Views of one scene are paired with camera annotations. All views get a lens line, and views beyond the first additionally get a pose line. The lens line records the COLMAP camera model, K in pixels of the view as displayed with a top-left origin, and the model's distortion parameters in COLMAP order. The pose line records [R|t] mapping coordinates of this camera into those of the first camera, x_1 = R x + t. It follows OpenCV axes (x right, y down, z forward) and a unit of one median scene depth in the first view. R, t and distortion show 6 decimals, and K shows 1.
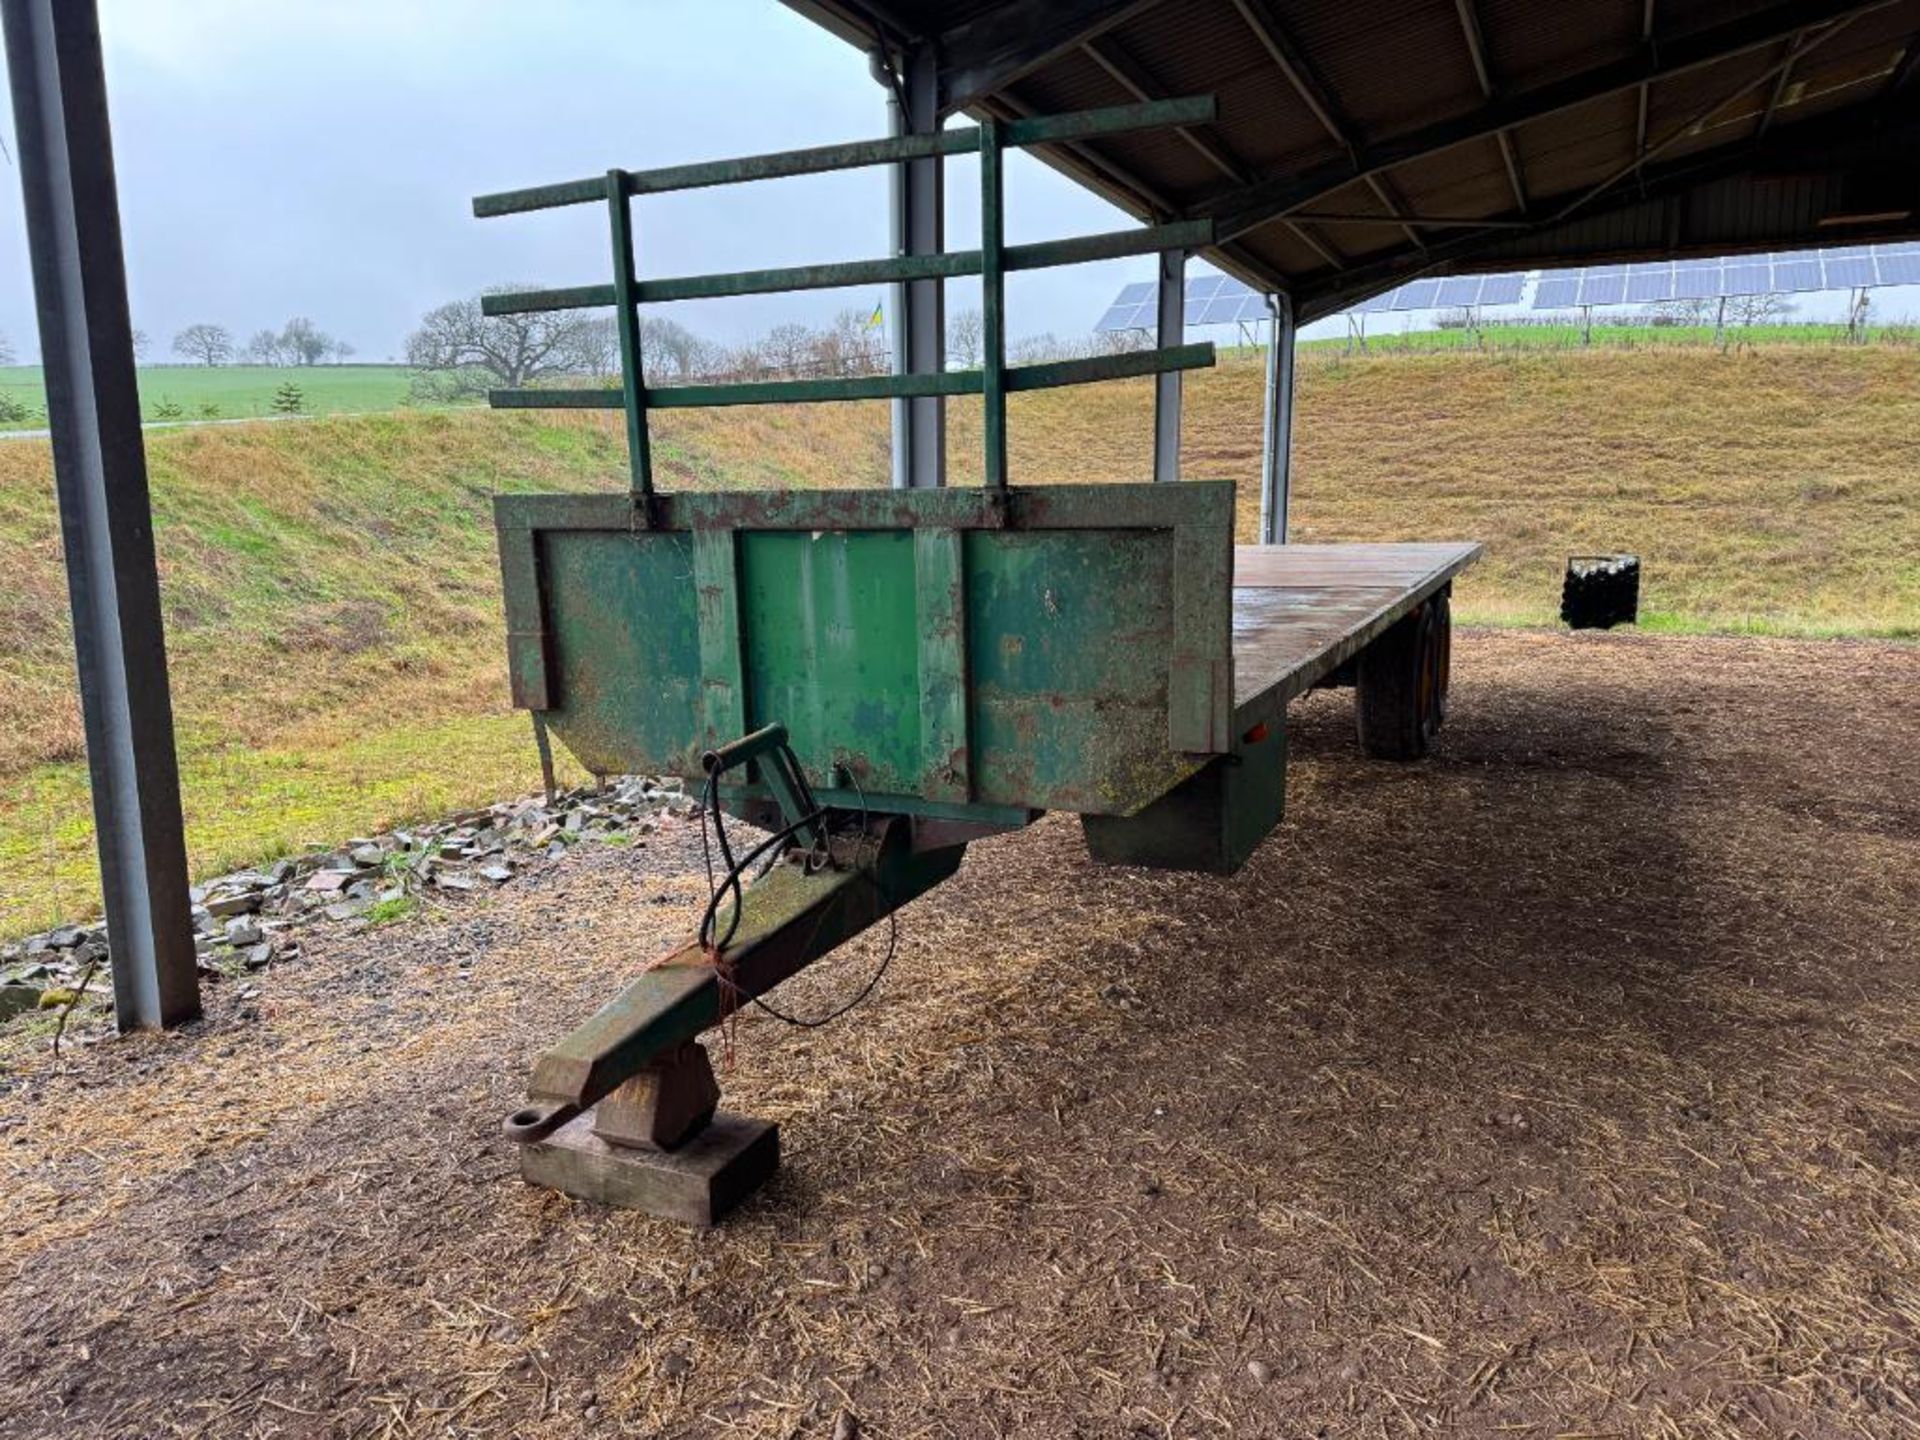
lens RADIAL K [[1332.0, 0, 960.0], [0, 1332.0, 720.0], [0, 0, 1]] dist [0.039202, -0.000161]
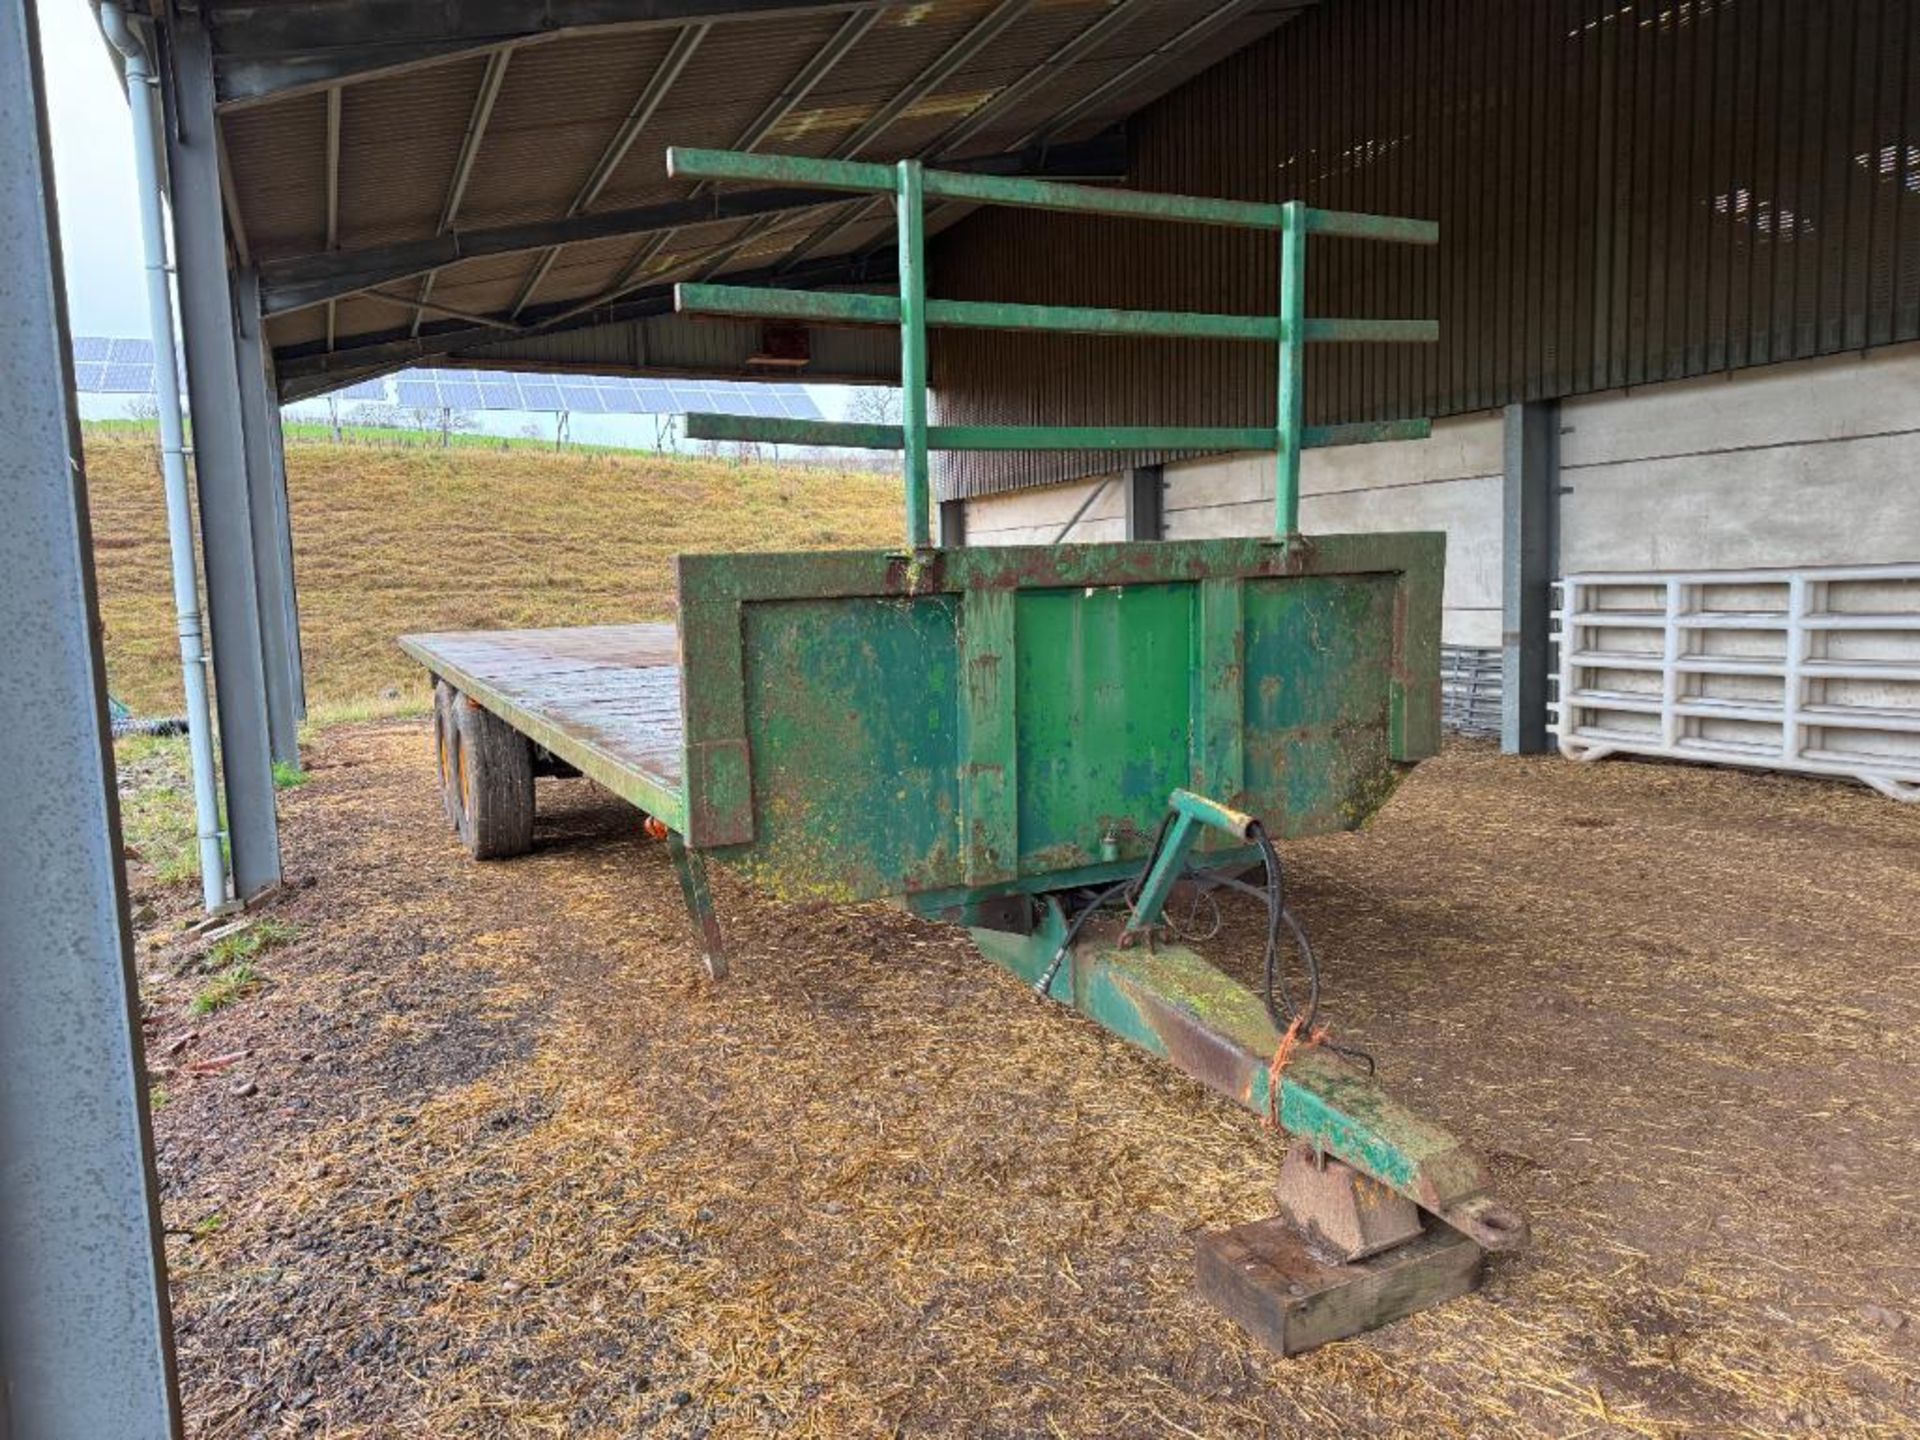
lens RADIAL K [[1332.0, 0, 960.0], [0, 1332.0, 720.0], [0, 0, 1]] dist [0.039202, -0.000161]
pose [[0.649369, -0.095769, 0.754419, -0.175000], [0.148694, 0.988880, -0.002456, -0.012265], [-0.745795, 0.113772, 0.656388, 0.093482]]
